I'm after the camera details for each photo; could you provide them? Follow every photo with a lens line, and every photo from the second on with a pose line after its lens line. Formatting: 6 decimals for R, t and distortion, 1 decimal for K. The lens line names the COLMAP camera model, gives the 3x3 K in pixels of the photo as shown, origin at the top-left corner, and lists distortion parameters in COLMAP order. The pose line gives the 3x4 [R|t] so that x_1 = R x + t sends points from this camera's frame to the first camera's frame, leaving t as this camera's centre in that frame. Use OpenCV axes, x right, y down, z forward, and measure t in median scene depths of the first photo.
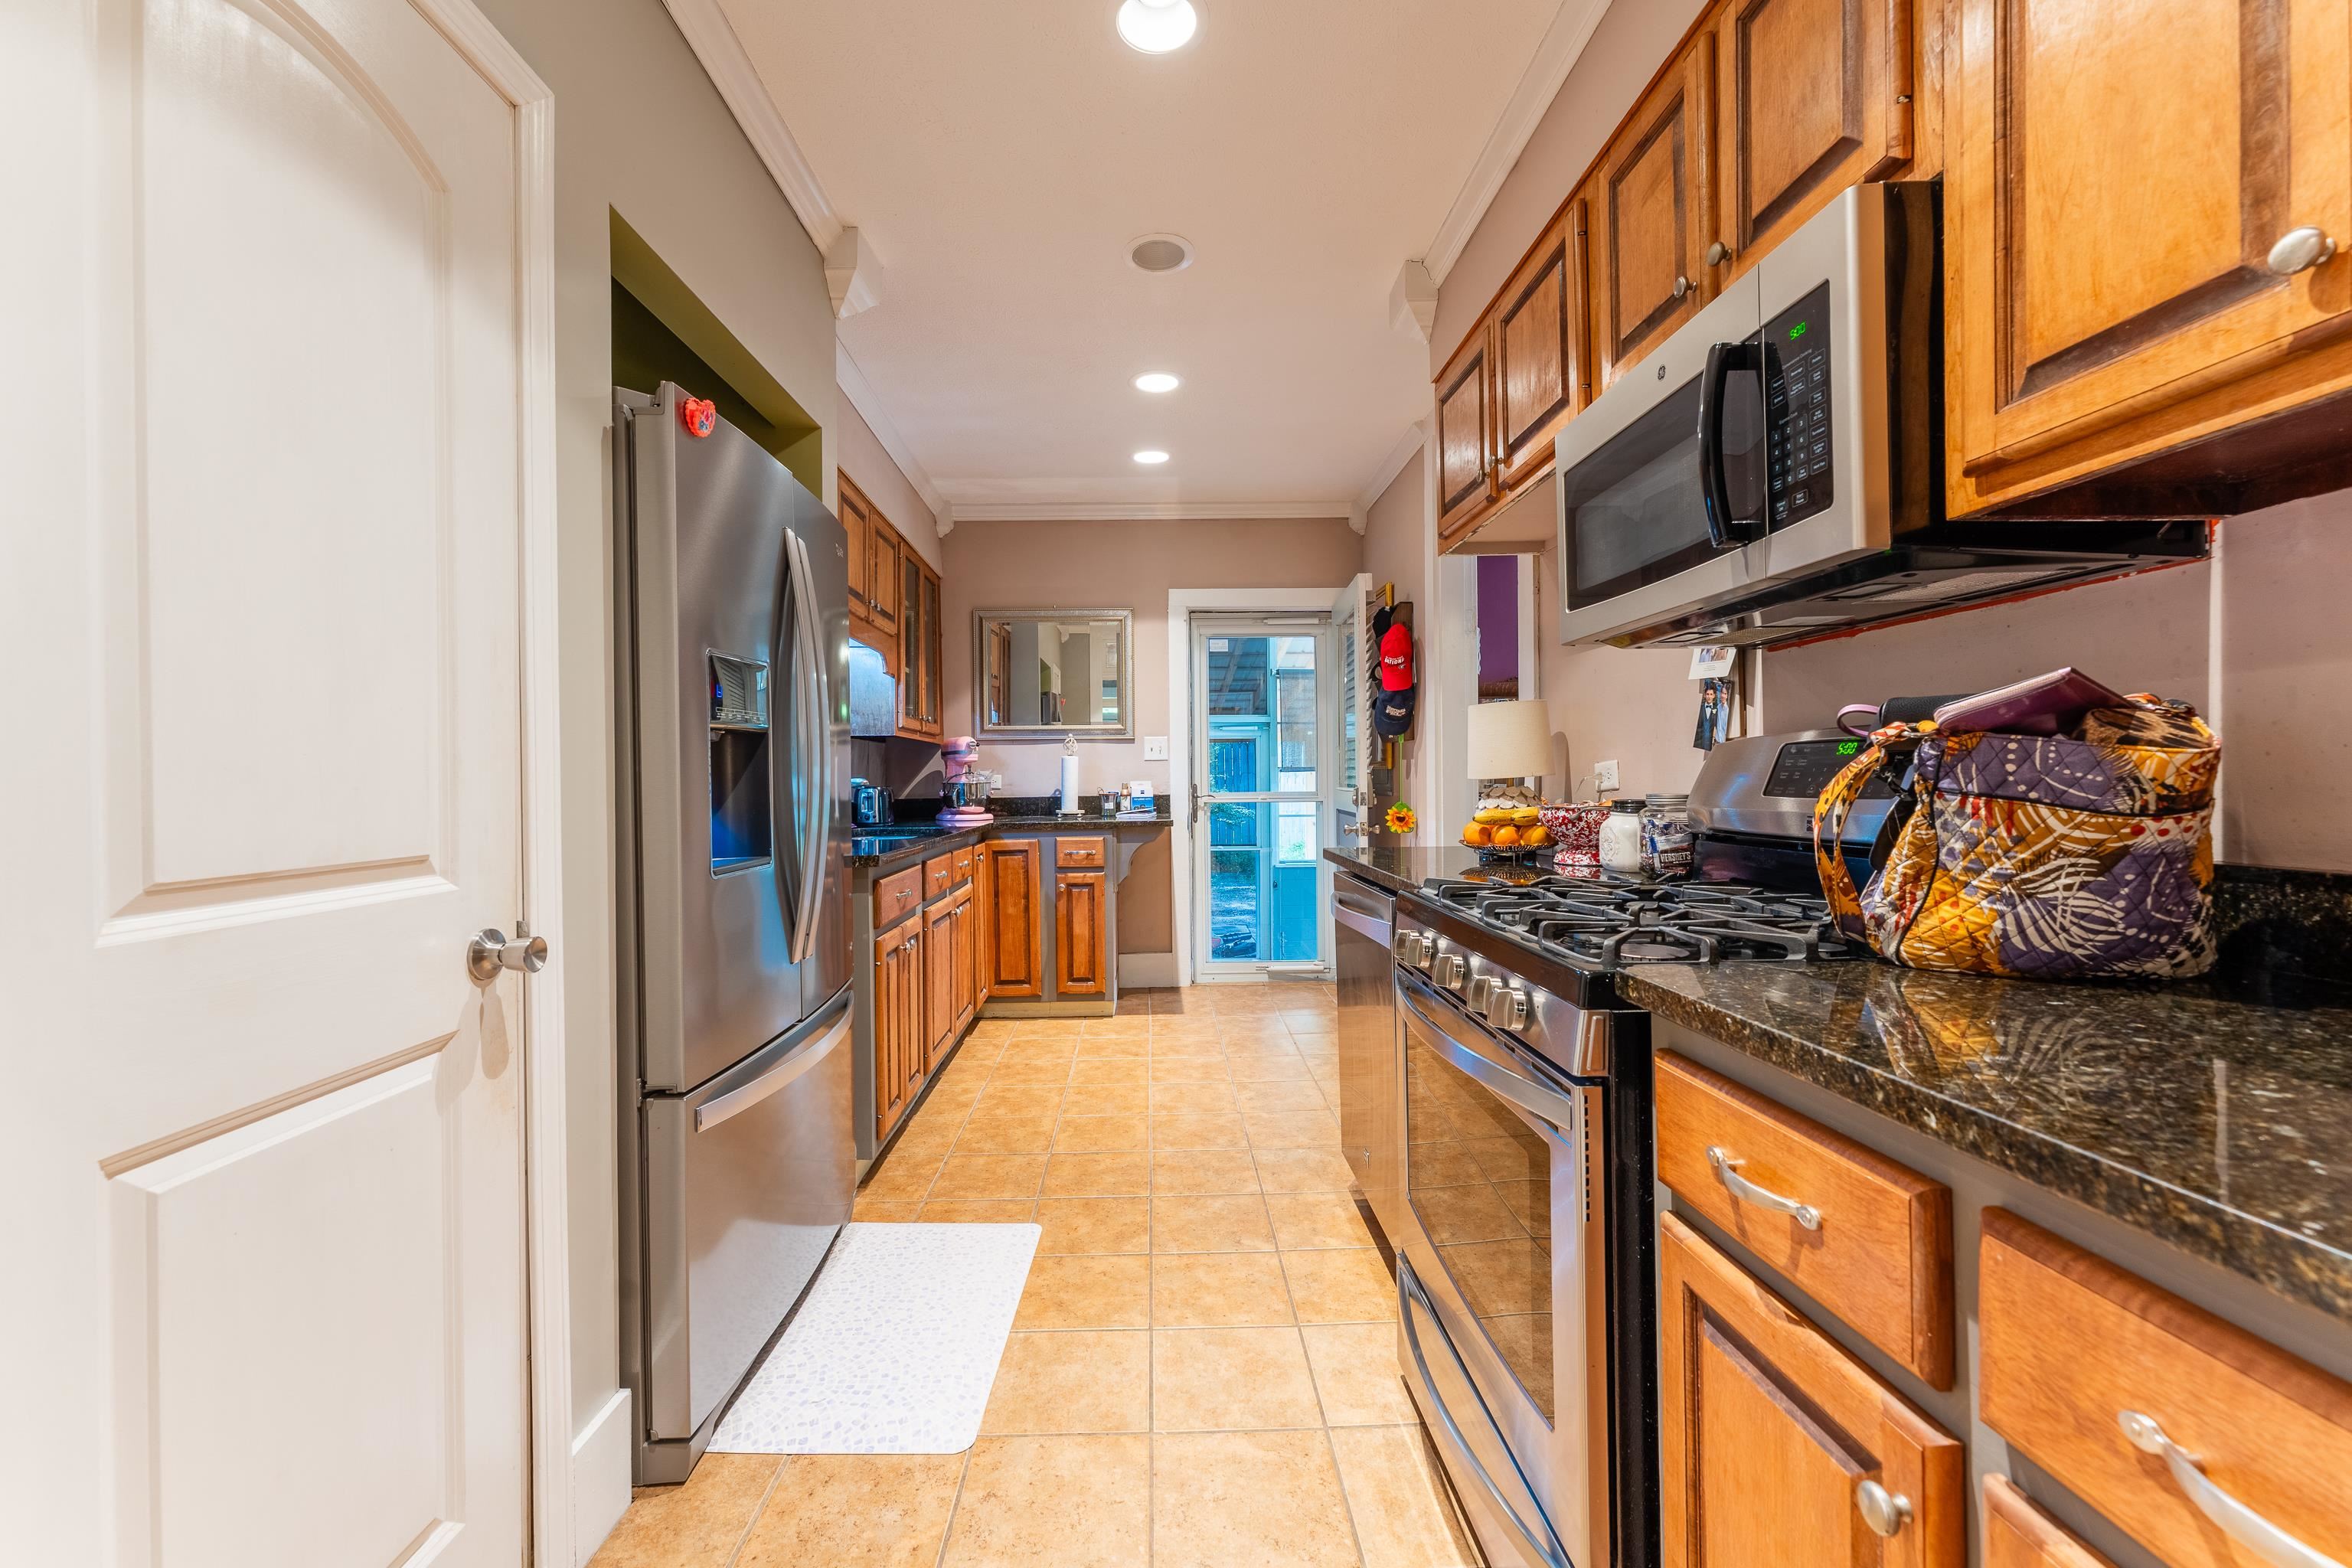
lens RADIAL K [[934.5, 0, 1176.0], [0, 934.5, 784.0], [0, 0, 1]] dist [-0.003537, -0.000426]
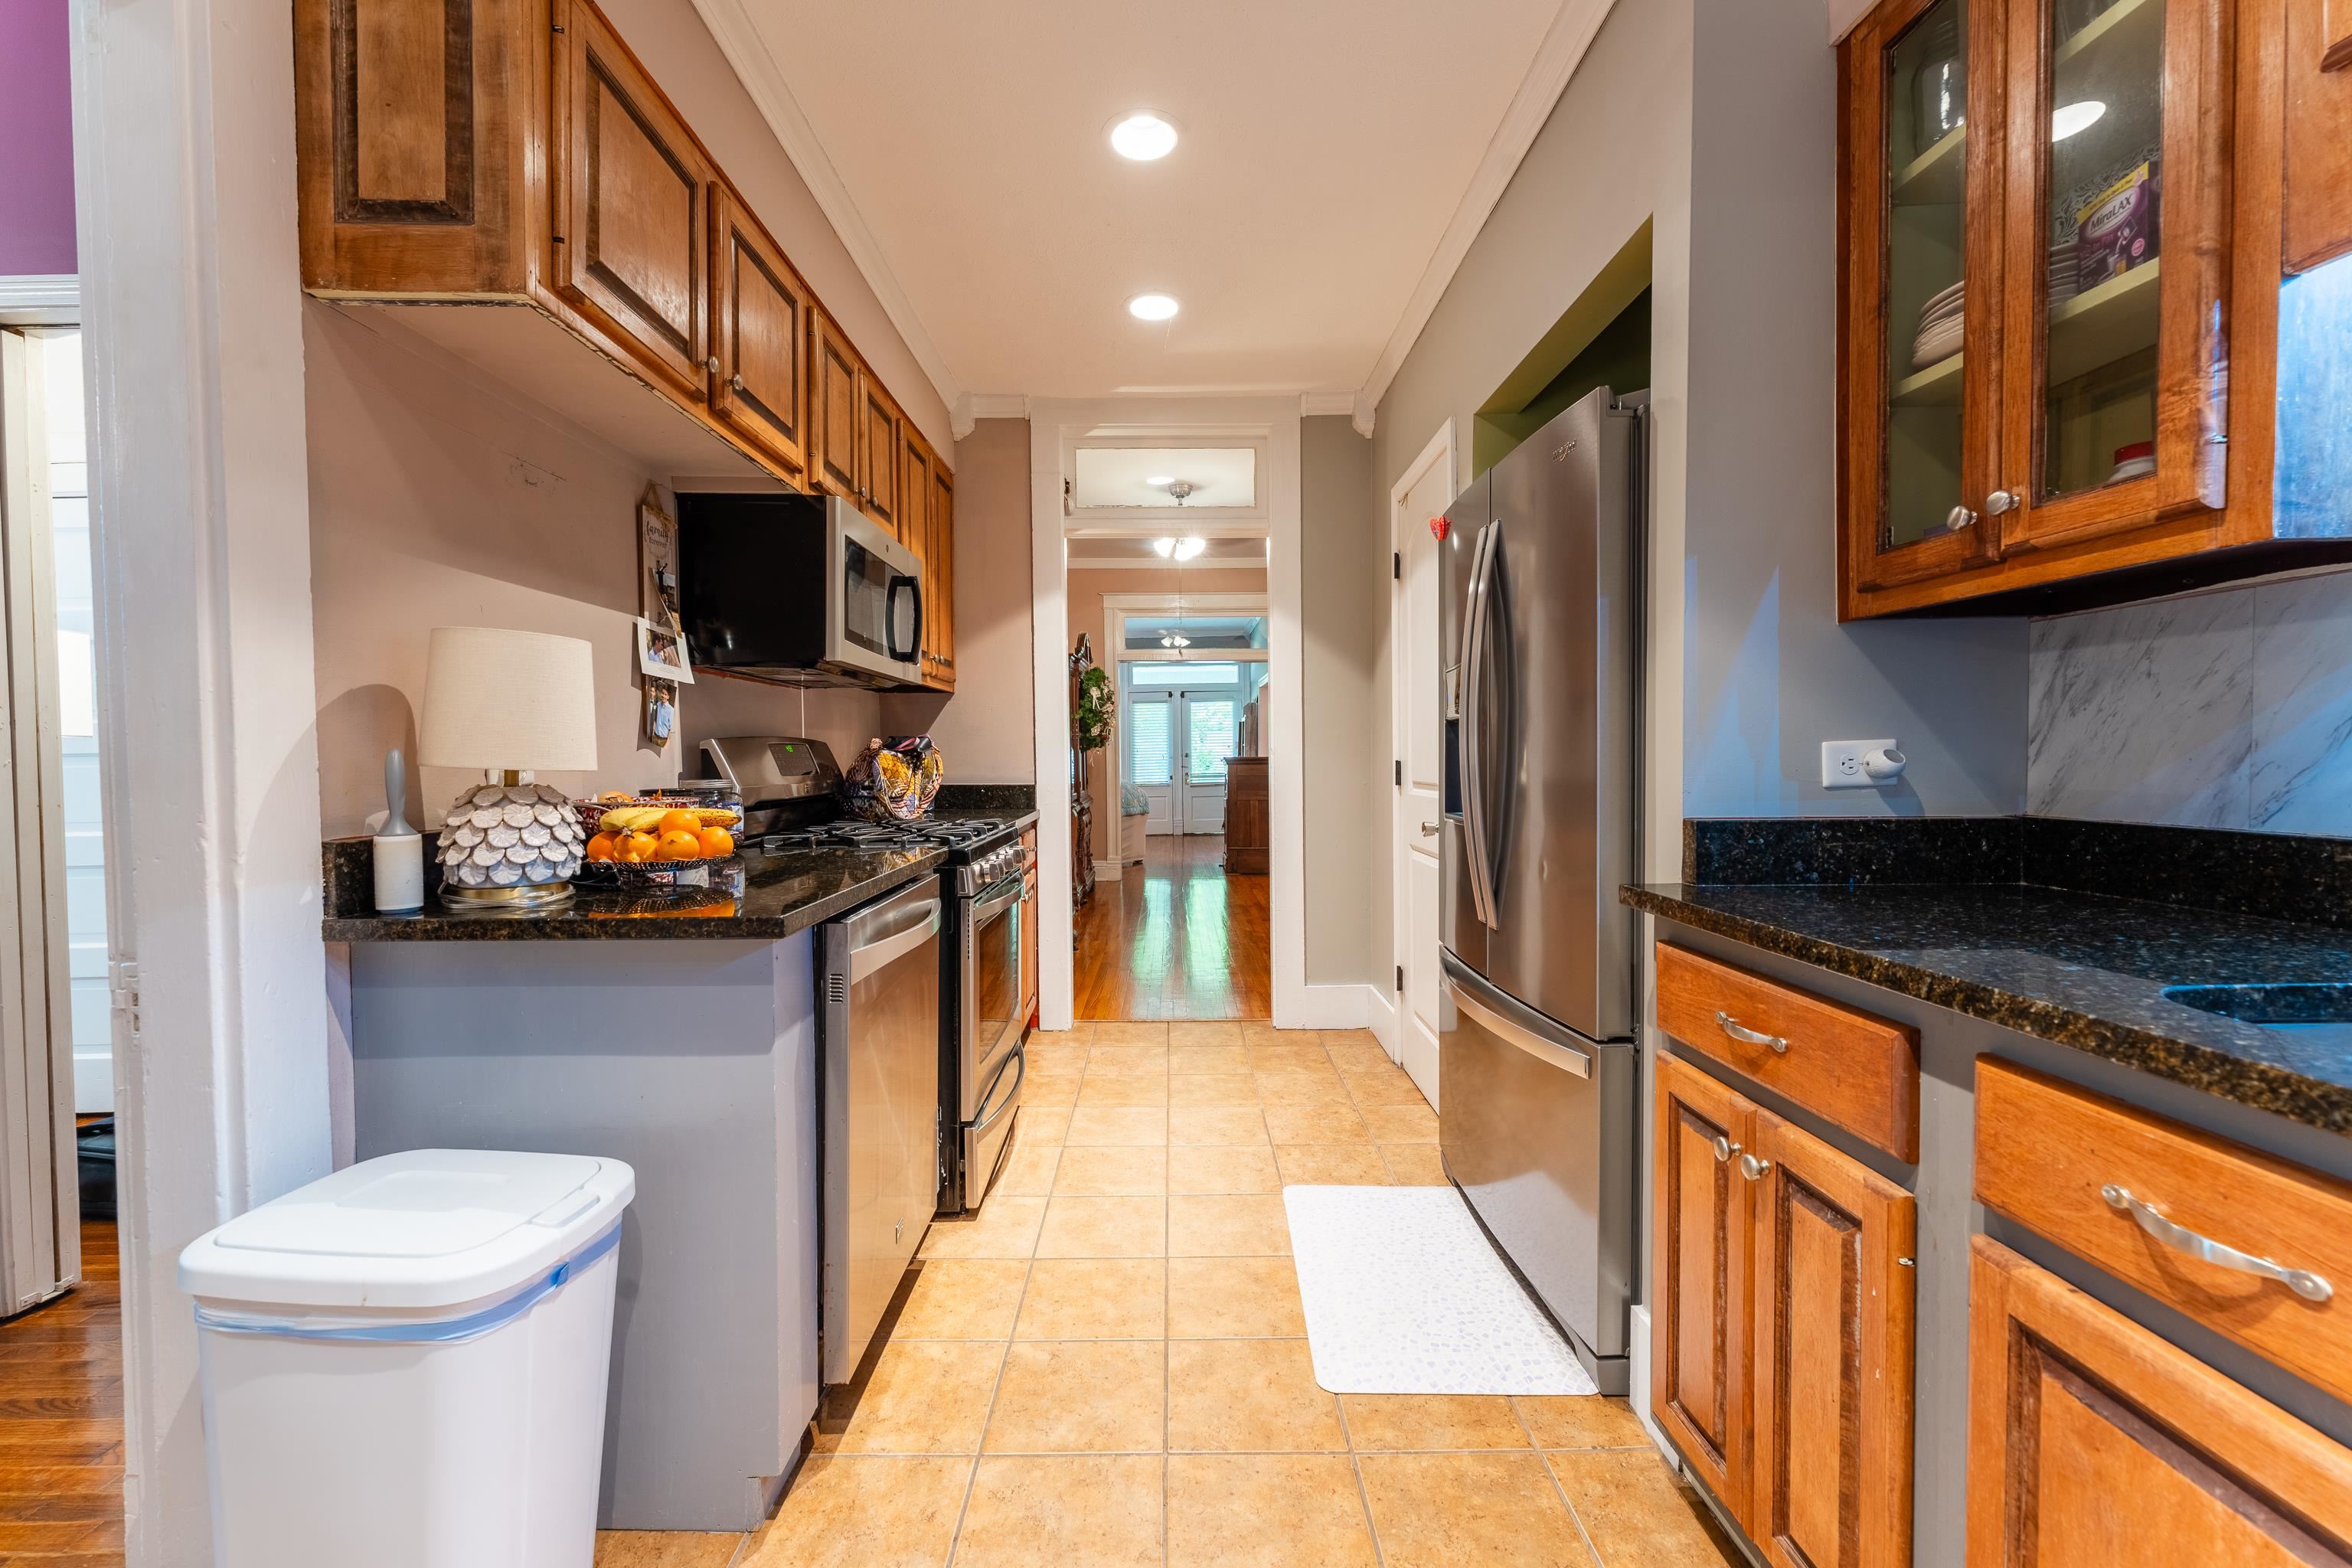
lens RADIAL K [[934.5, 0, 1176.0], [0, 934.5, 784.0], [0, 0, 1]] dist [-0.003537, -0.000426]
pose [[-0.999655, 0.015862, 0.020950, -0.063553], [0.016568, 0.999285, 0.033974, -0.012660], [-0.020396, 0.034310, -0.999203, 1.894565]]
